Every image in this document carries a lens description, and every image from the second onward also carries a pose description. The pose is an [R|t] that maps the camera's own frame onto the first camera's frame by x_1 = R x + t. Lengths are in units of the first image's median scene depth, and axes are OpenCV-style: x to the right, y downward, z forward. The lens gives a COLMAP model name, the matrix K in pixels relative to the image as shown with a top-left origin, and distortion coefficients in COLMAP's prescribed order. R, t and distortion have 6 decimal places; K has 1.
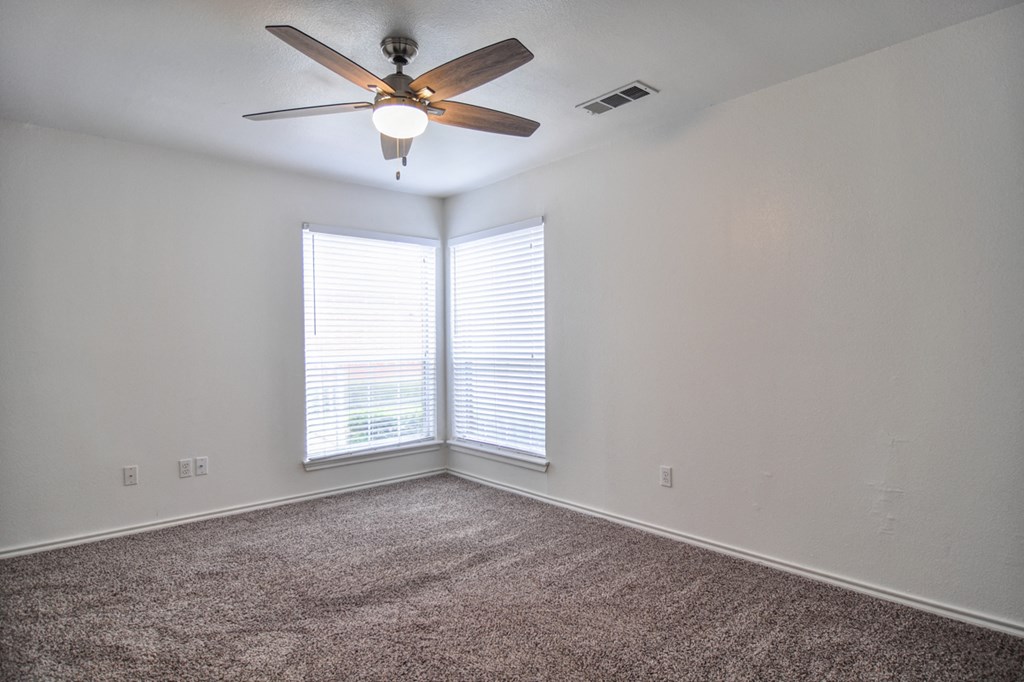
lens RADIAL K [[553.2, 0, 511.8], [0, 553.2, 346.8], [0, 0, 1]] dist [-0.014457, -0.003650]
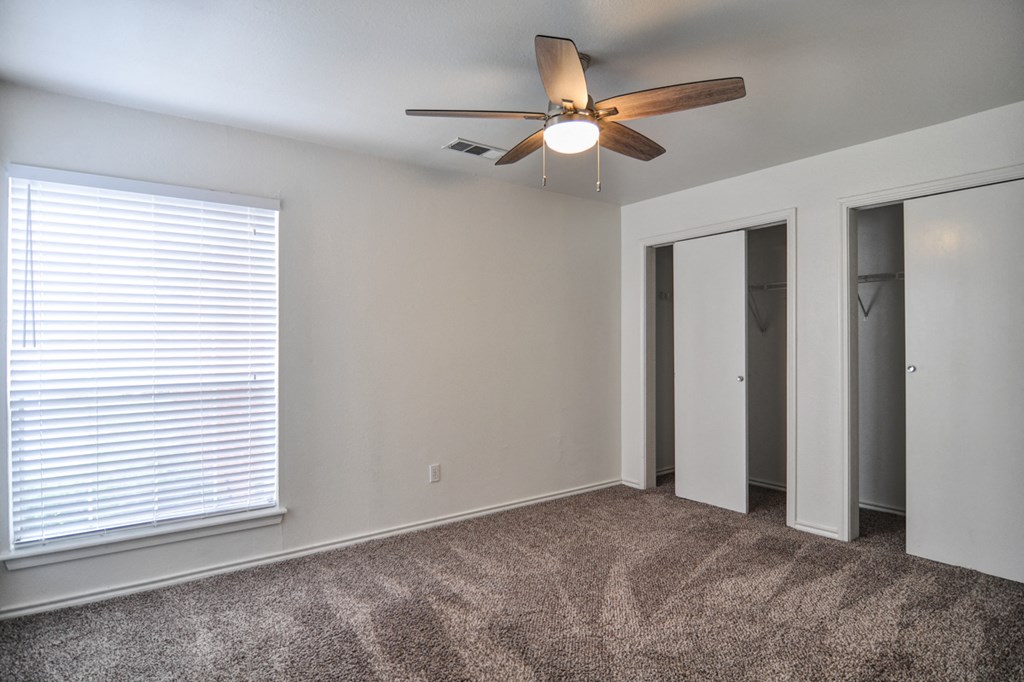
lens RADIAL K [[553.2, 0, 511.9], [0, 553.2, 341.8], [0, 0, 1]] dist [-0.014457, -0.003650]
pose [[0.091693, 0.017535, 0.995633, -0.784375], [0.014769, 0.999711, -0.018967, -0.013511], [-0.995678, 0.016443, 0.091407, 0.669938]]
